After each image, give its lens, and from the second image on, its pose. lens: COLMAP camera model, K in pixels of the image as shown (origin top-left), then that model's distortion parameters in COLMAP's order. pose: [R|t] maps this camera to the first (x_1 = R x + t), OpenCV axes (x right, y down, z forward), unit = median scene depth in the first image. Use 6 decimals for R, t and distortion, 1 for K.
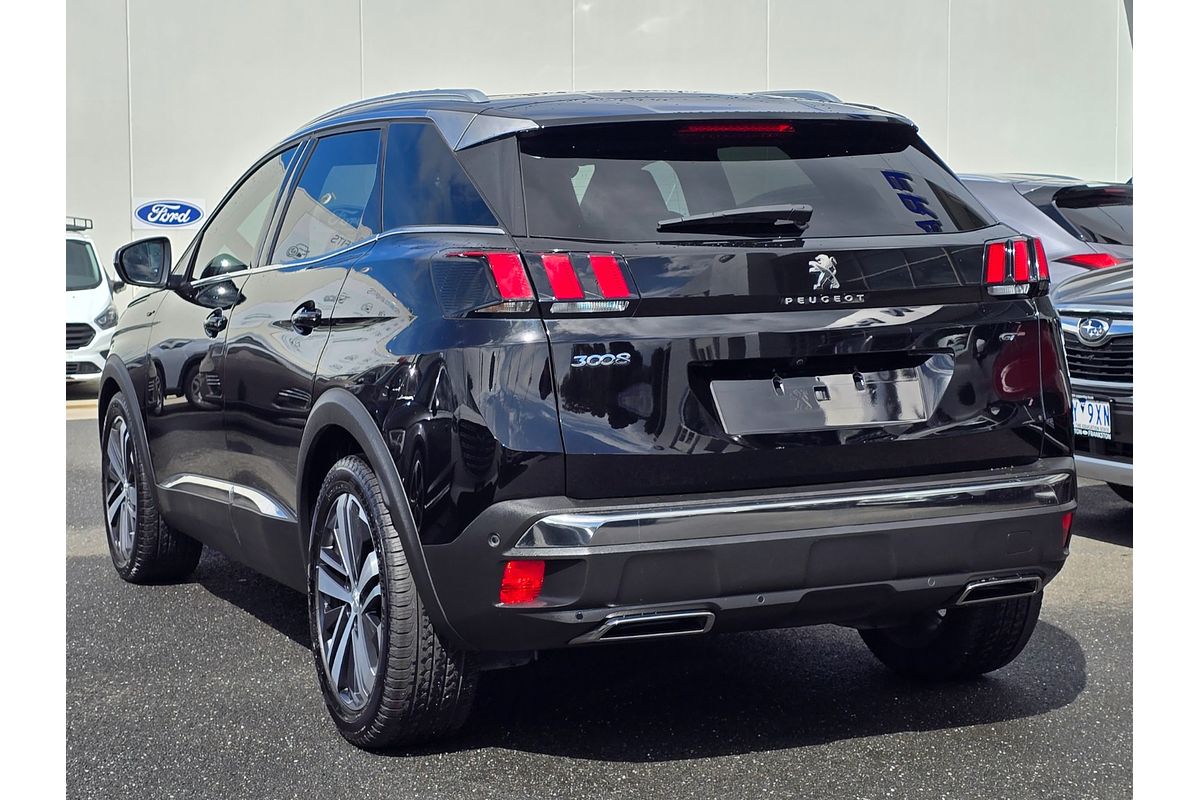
lens RADIAL K [[2415.7, 0, 600.0], [0, 2415.7, 400.0], [0, 0, 1]] dist [0.091923, -0.014291]
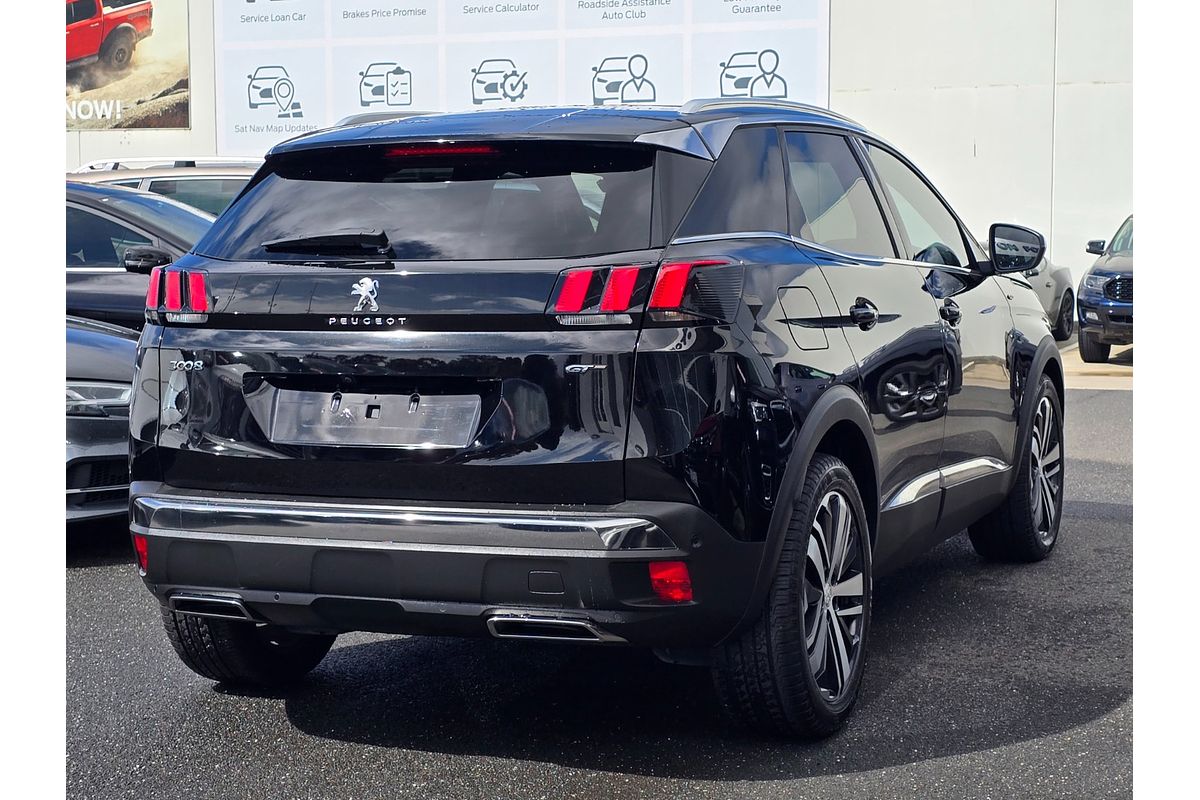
lens RADIAL K [[2415.7, 0, 600.0], [0, 2415.7, 400.0], [0, 0, 1]] dist [0.091923, -0.014291]
pose [[0.639789, 0.069749, -0.765379, 0.942631], [-0.056413, 0.997449, 0.043741, -0.058154], [0.766477, 0.015193, 0.642092, 0.404911]]
